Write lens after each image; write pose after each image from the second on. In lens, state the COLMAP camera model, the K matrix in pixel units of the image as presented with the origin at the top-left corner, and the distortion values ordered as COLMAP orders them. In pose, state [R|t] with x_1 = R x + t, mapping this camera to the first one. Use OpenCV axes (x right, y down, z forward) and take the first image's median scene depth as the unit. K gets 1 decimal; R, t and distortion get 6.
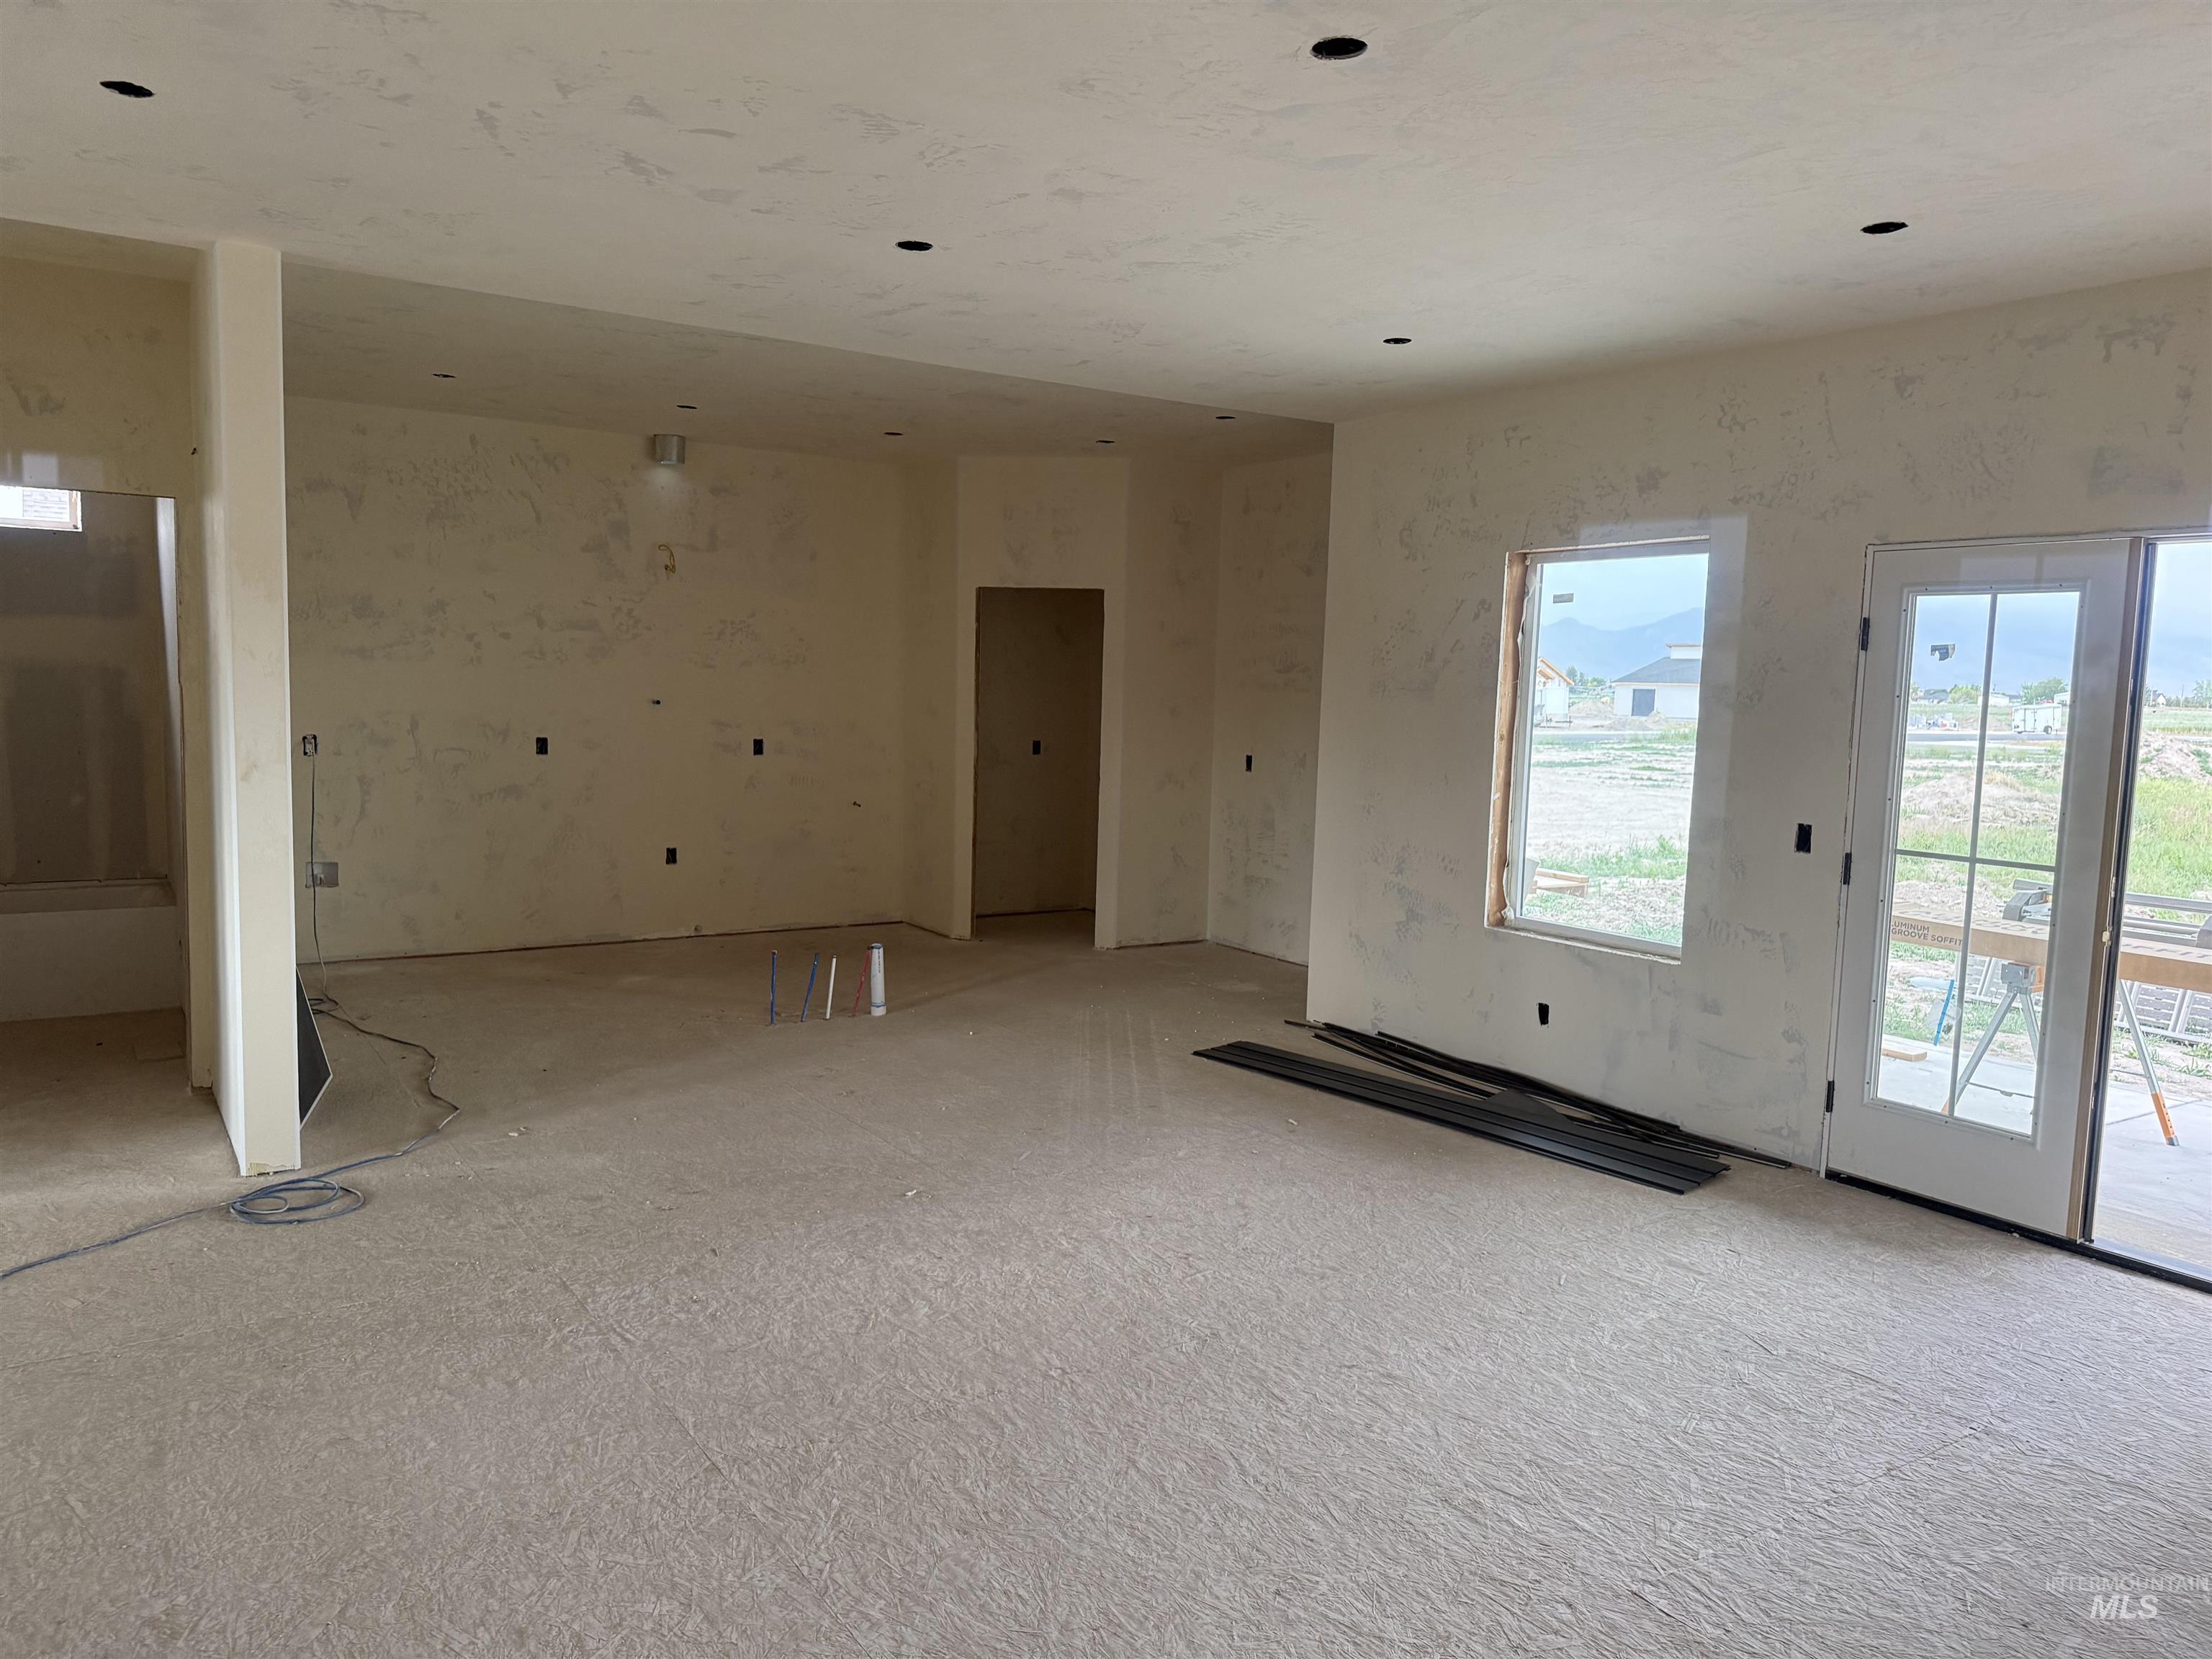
lens RADIAL K [[1523.5, 0, 1112.5], [0, 1523.5, 840.1], [0, 0, 1]] dist [0.035268, -0.001898]
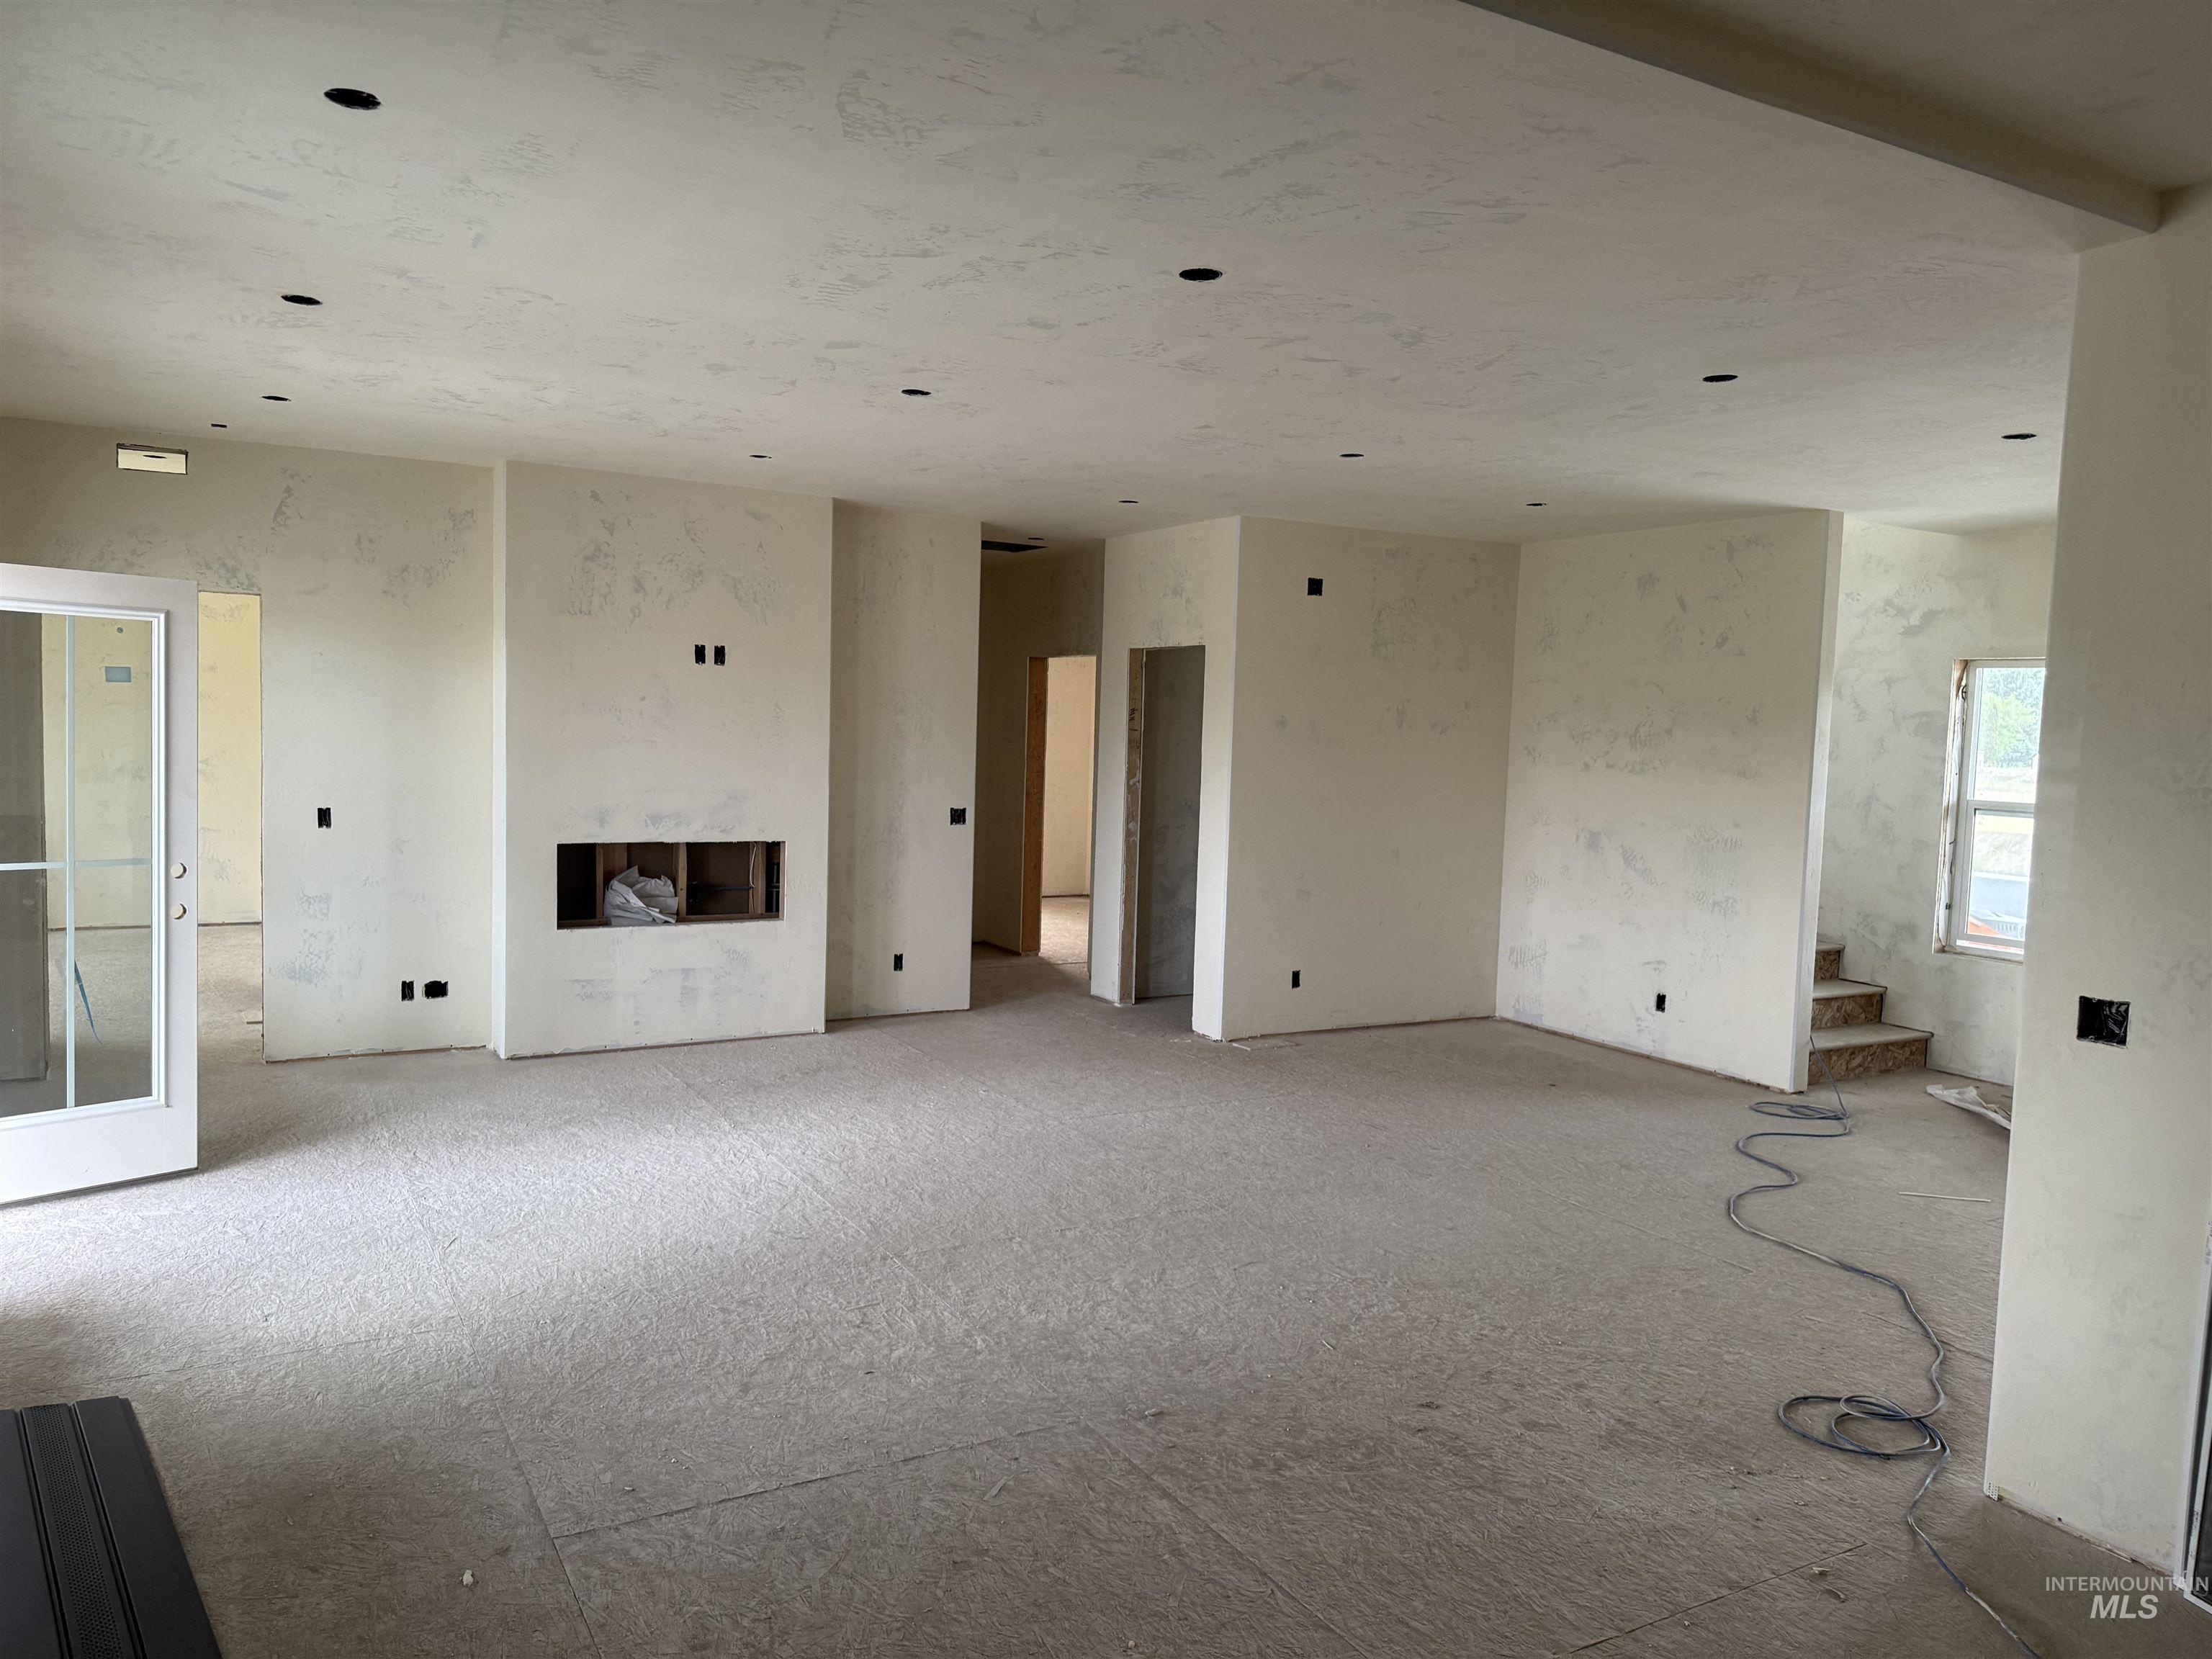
lens RADIAL K [[1523.5, 0, 1115.6], [0, 1523.5, 824.8], [0, 0, 1]] dist [0.035268, -0.001898]
pose [[-0.995811, -0.067312, 0.061888, -0.156550], [-0.055486, 0.982801, 0.176136, -0.232683], [-0.072680, 0.171964, -0.982418, 1.909653]]
